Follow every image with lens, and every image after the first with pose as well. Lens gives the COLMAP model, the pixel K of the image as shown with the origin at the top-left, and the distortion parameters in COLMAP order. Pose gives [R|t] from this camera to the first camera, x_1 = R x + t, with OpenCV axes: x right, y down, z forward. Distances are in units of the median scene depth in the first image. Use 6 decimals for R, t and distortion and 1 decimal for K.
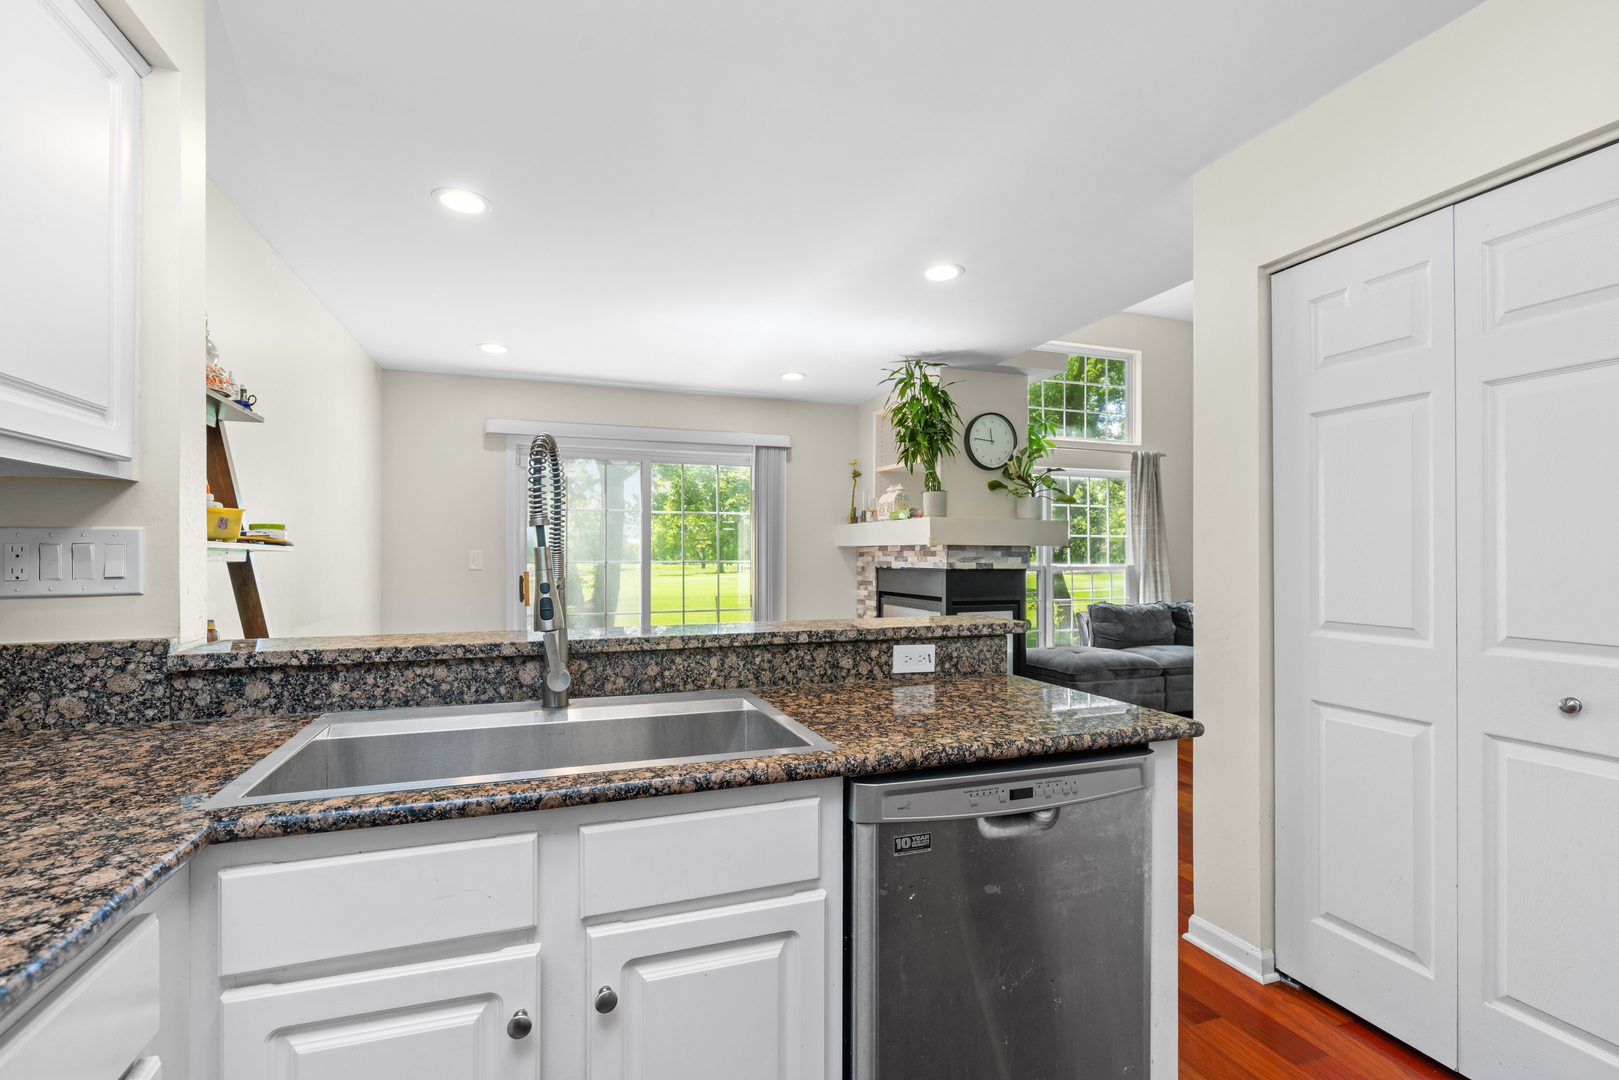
lens RADIAL K [[726.6, 0, 806.4], [0, 726.6, 558.3], [0, 0, 1]] dist [0.010940, 0.000669]
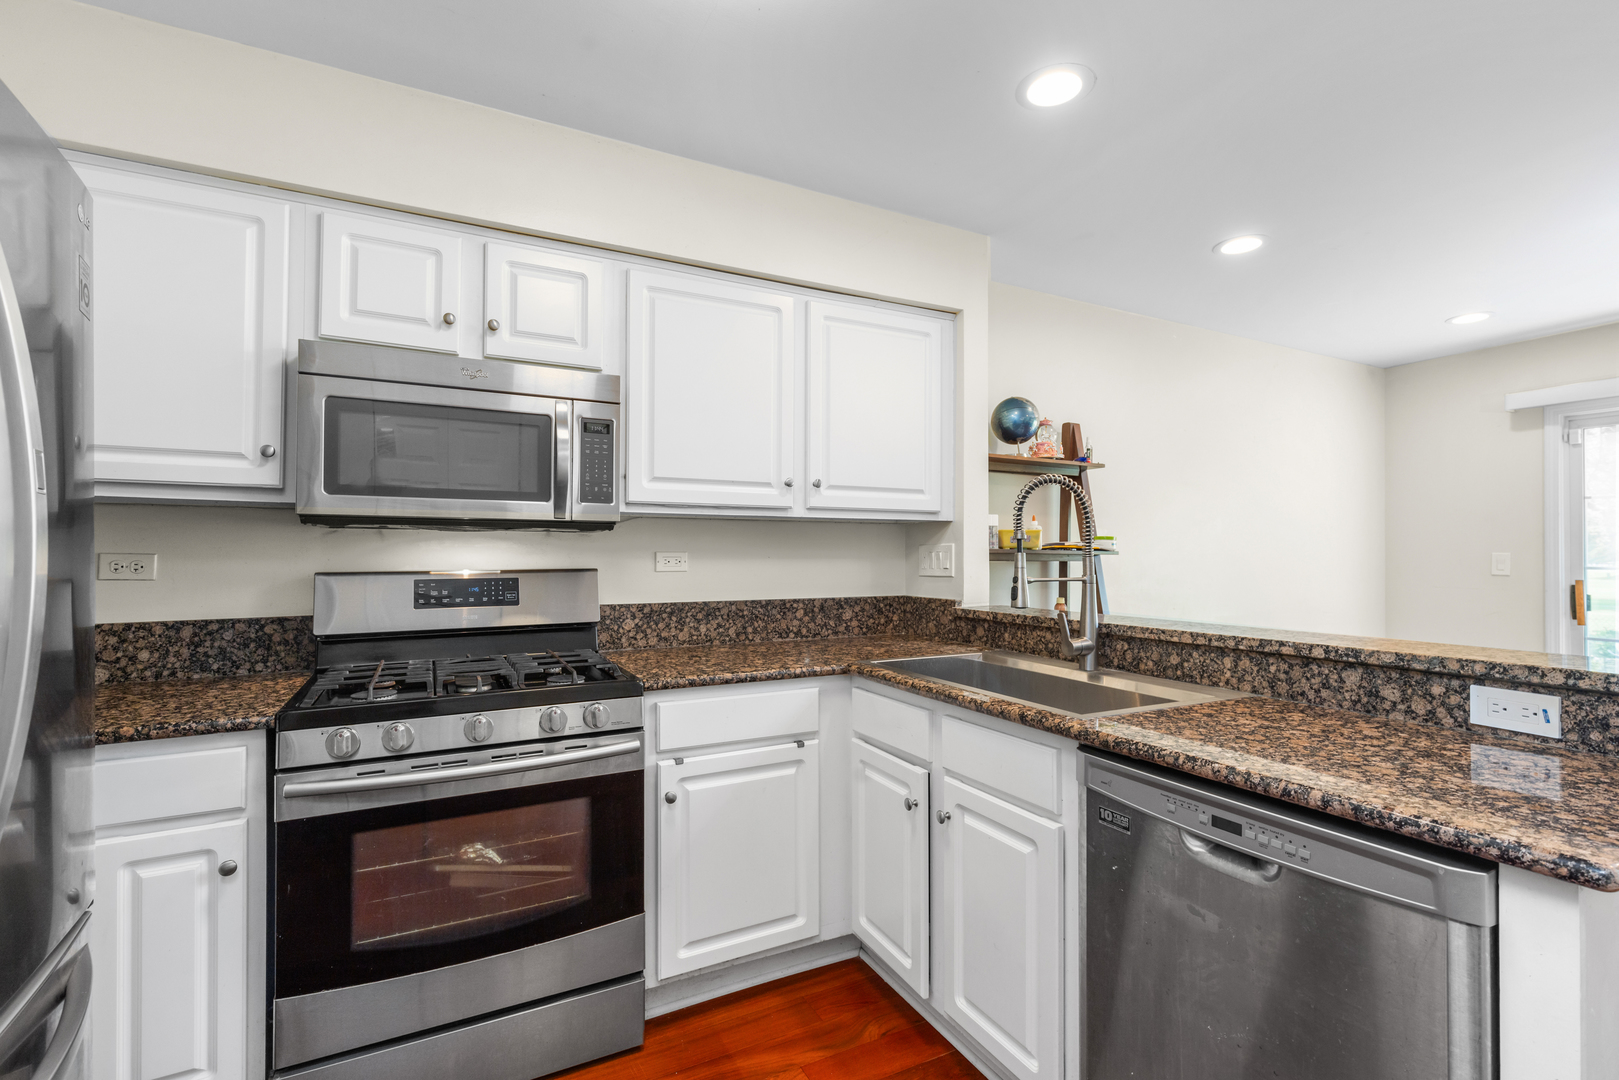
lens RADIAL K [[726.6, 0, 806.4], [0, 726.6, 558.3], [0, 0, 1]] dist [0.010940, 0.000669]
pose [[0.140983, 0.004411, -0.990002, 0.806555], [-0.006274, 0.999974, 0.003562, -0.005000], [0.989992, 0.005709, 0.141007, 0.257500]]
